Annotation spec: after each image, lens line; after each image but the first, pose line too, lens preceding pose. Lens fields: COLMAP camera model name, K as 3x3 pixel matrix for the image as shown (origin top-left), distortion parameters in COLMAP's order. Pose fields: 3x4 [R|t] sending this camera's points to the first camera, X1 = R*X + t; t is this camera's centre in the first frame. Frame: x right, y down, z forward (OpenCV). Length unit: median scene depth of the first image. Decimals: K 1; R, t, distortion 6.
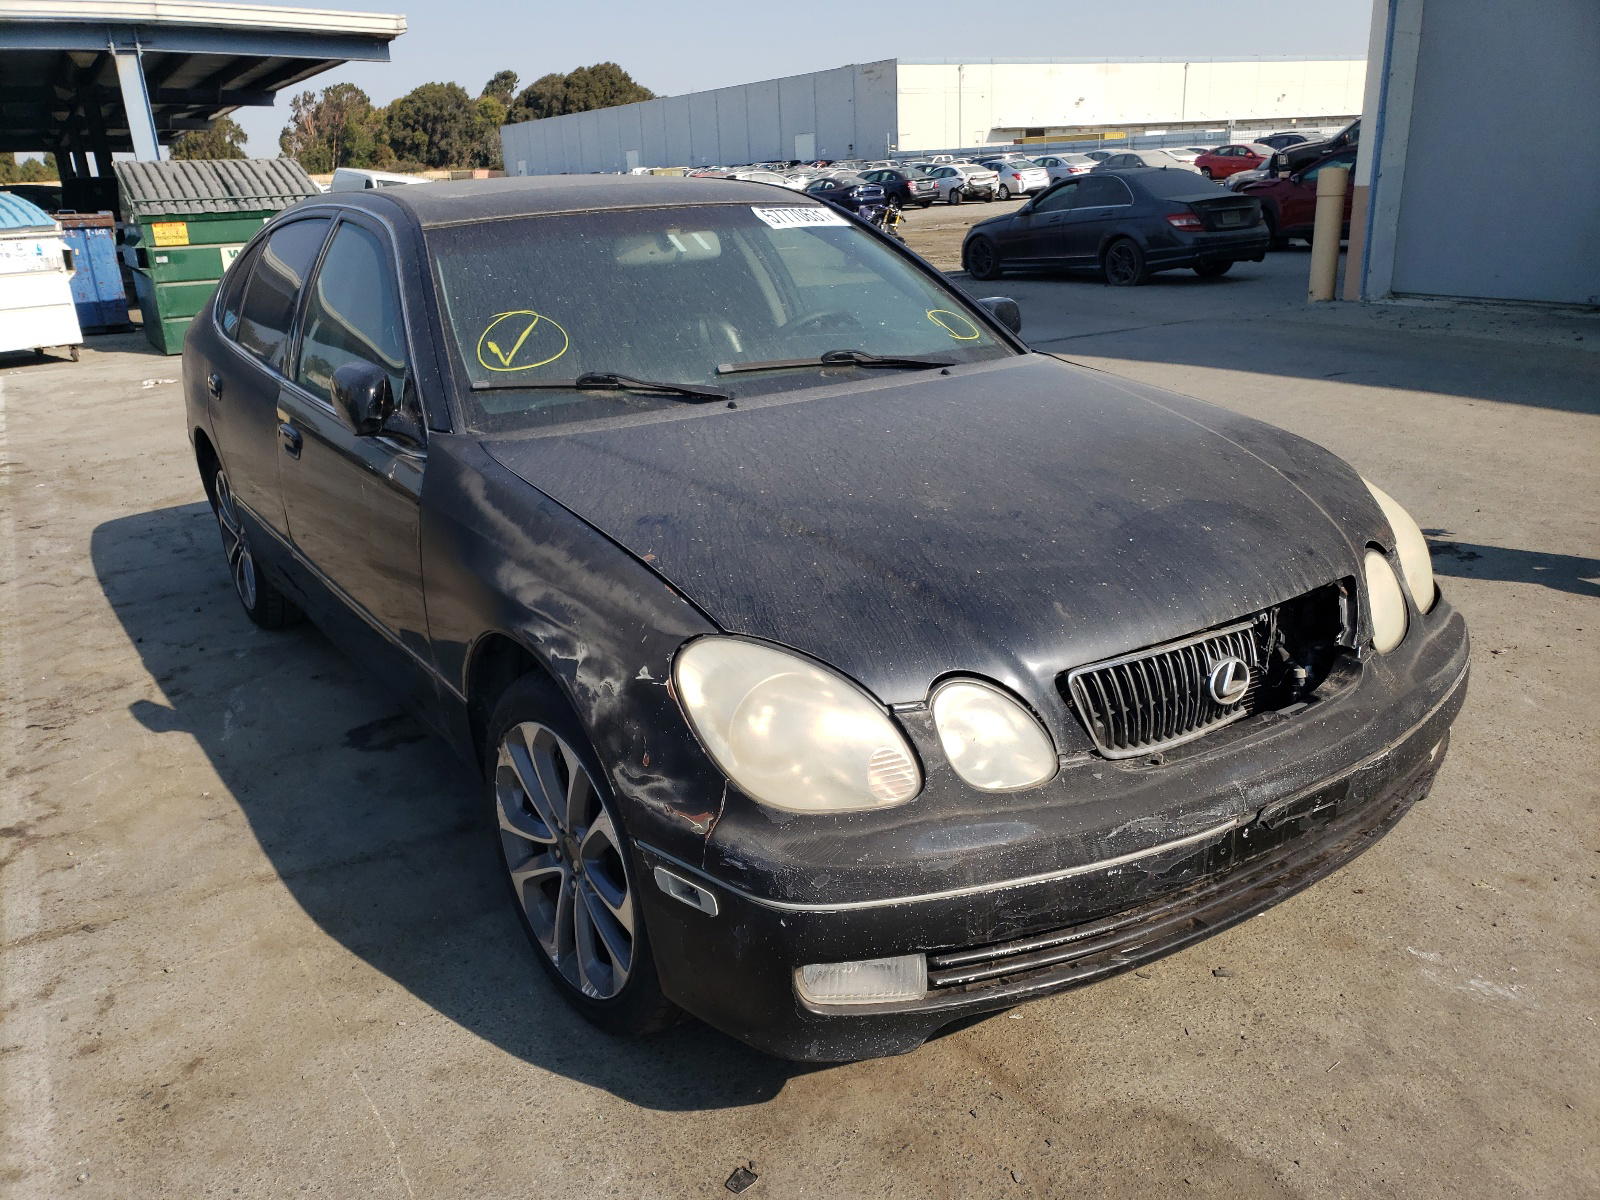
lens RADIAL K [[1241.4, 0, 825.8], [0, 1241.4, 601.3], [0, 0, 1]] dist [-0.002473, -0.001359]
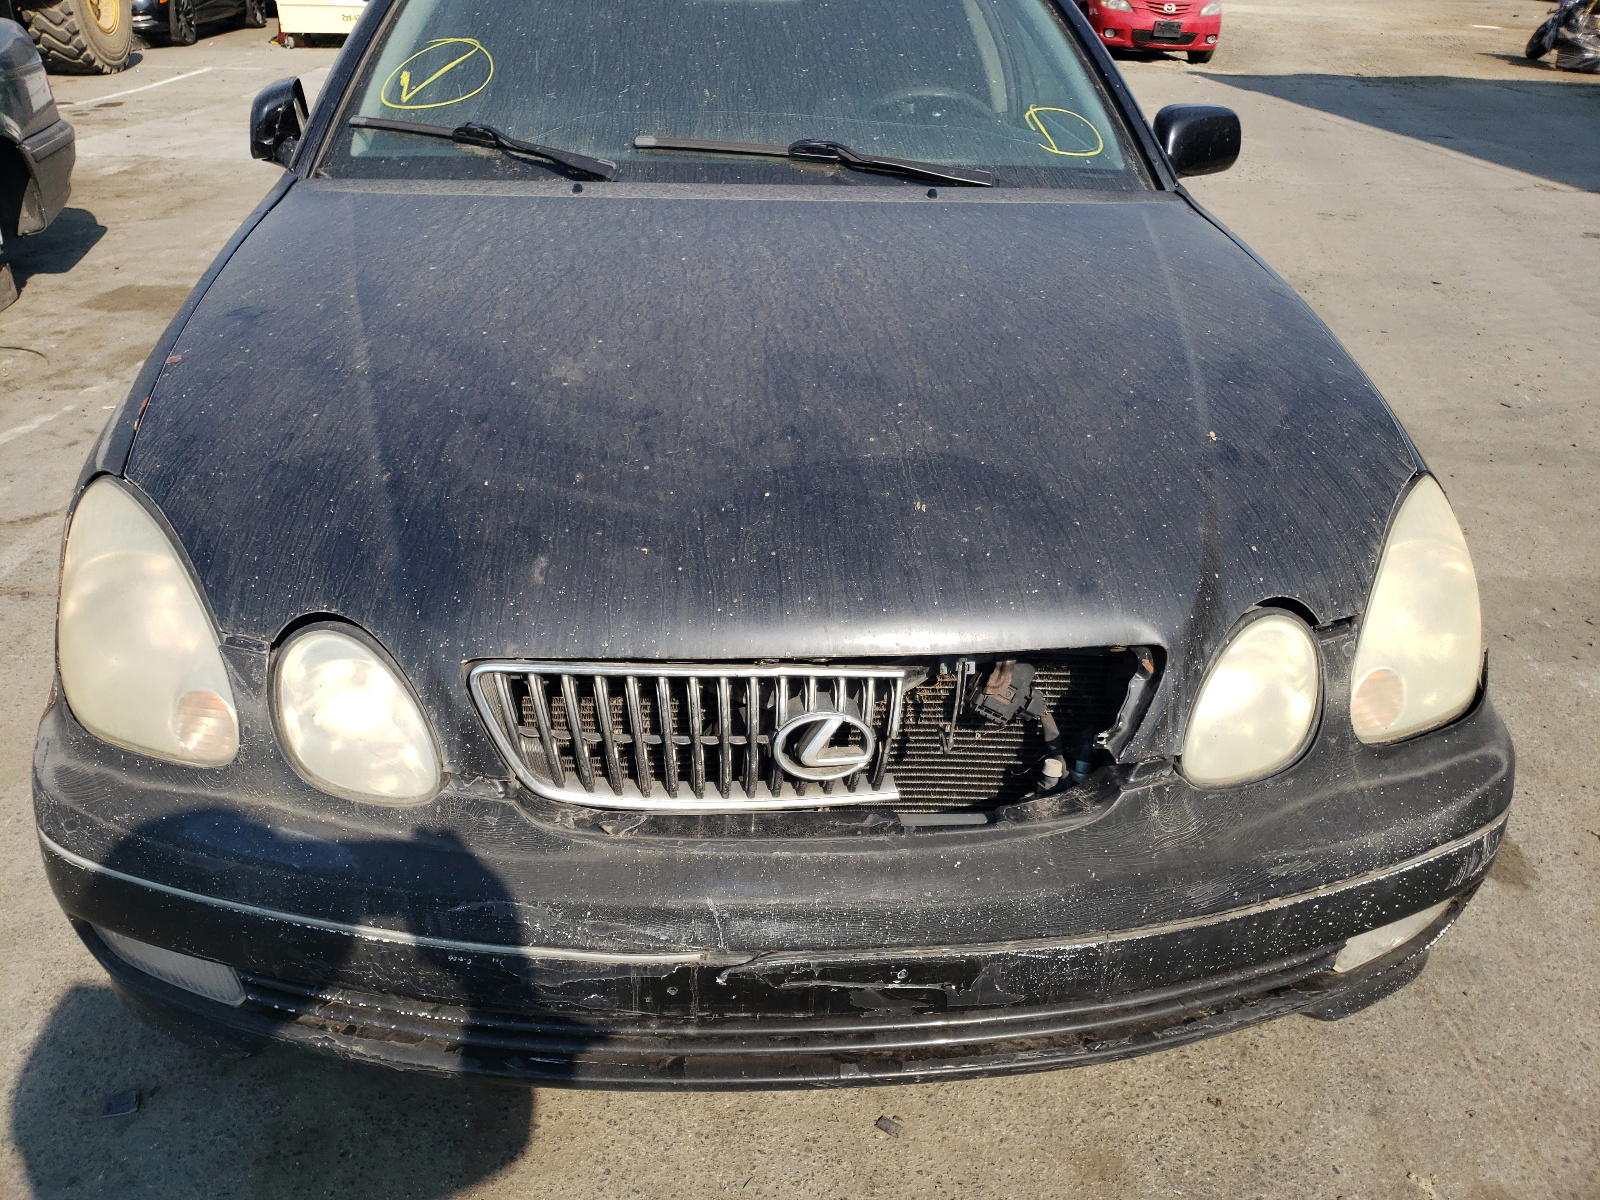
lens RADIAL K [[1300.4, 0, 803.7], [0, 1300.4, 579.0], [0, 0, 1]] dist [0.113791, -0.448128]
pose [[0.870208, 0.279829, -0.405504, 0.526415], [-0.216938, 0.956596, 0.194580, -0.137450], [0.442352, -0.081356, 0.893144, 0.376469]]
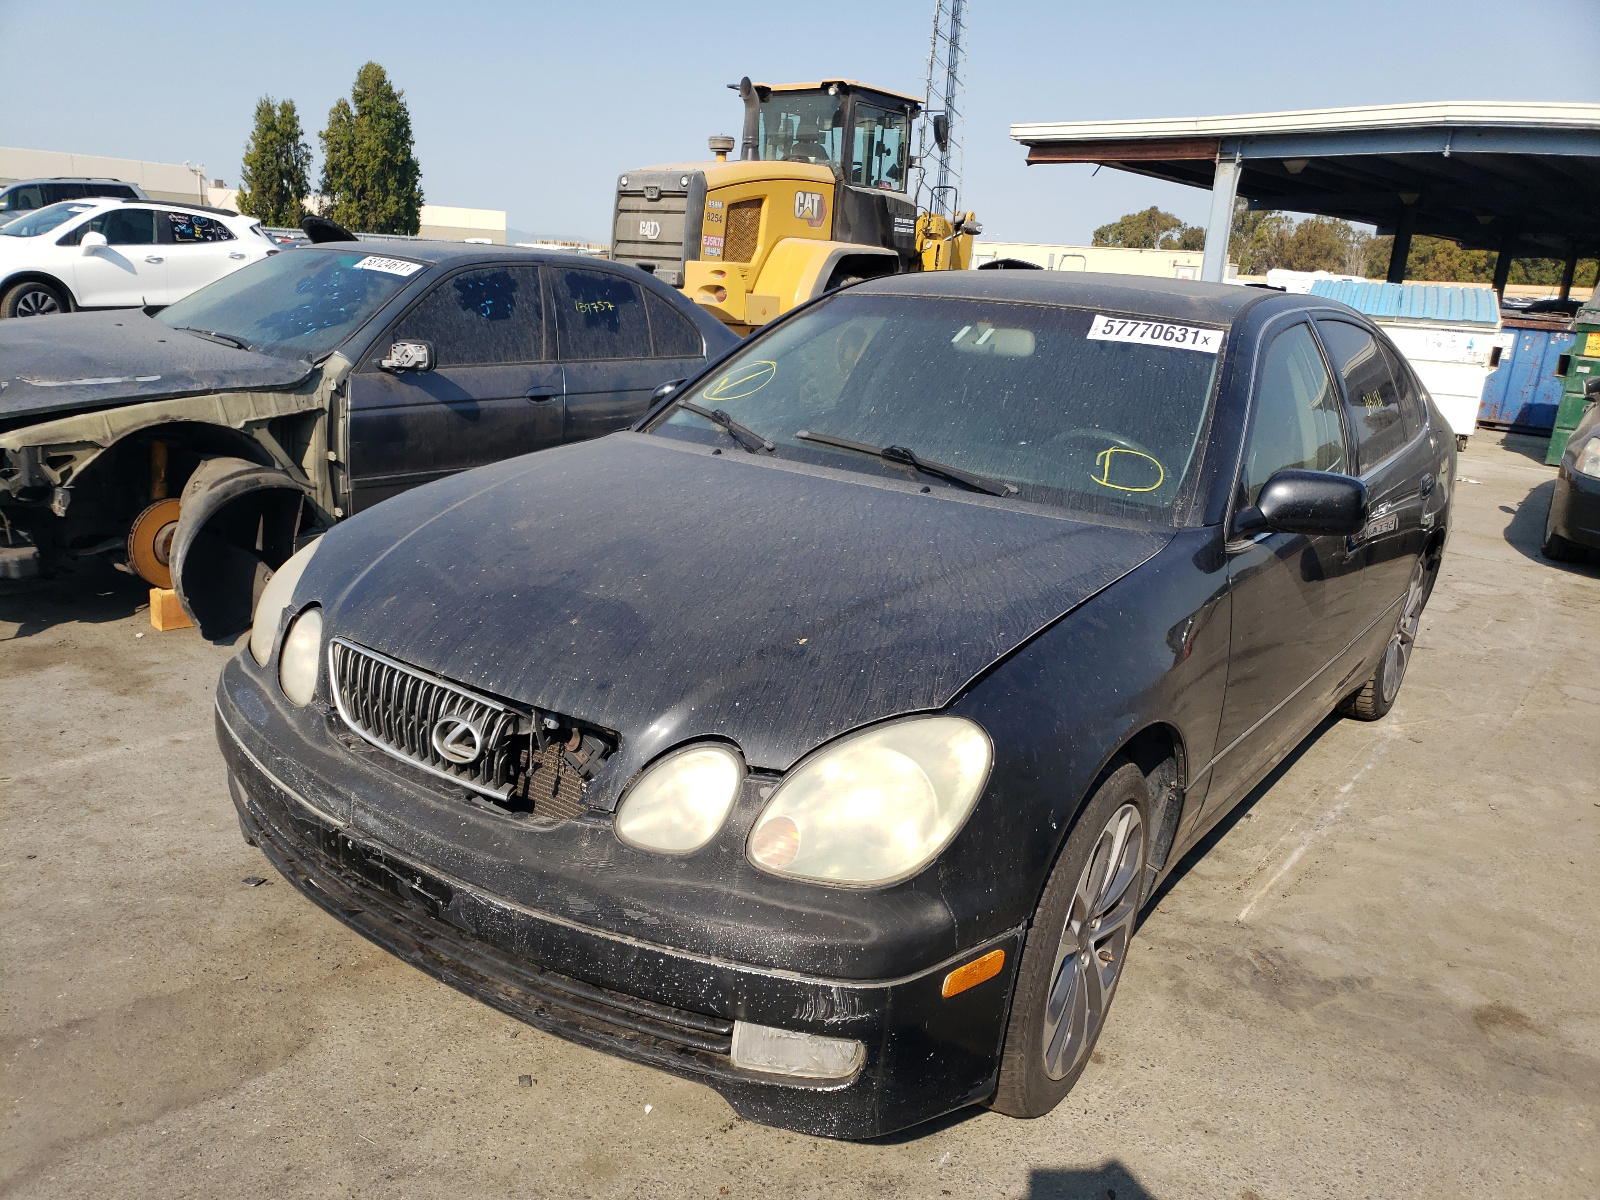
lens RADIAL K [[1272.9, 0, 800.0], [0, 1272.9, 600.0], [0, 0, 1]] dist [0.003885, 0.000994]
pose [[0.341647, 0.297370, -0.891542, 1.252107], [-0.373121, 0.913577, 0.161736, -0.301961], [0.862588, 0.277396, 0.423076, 0.714492]]
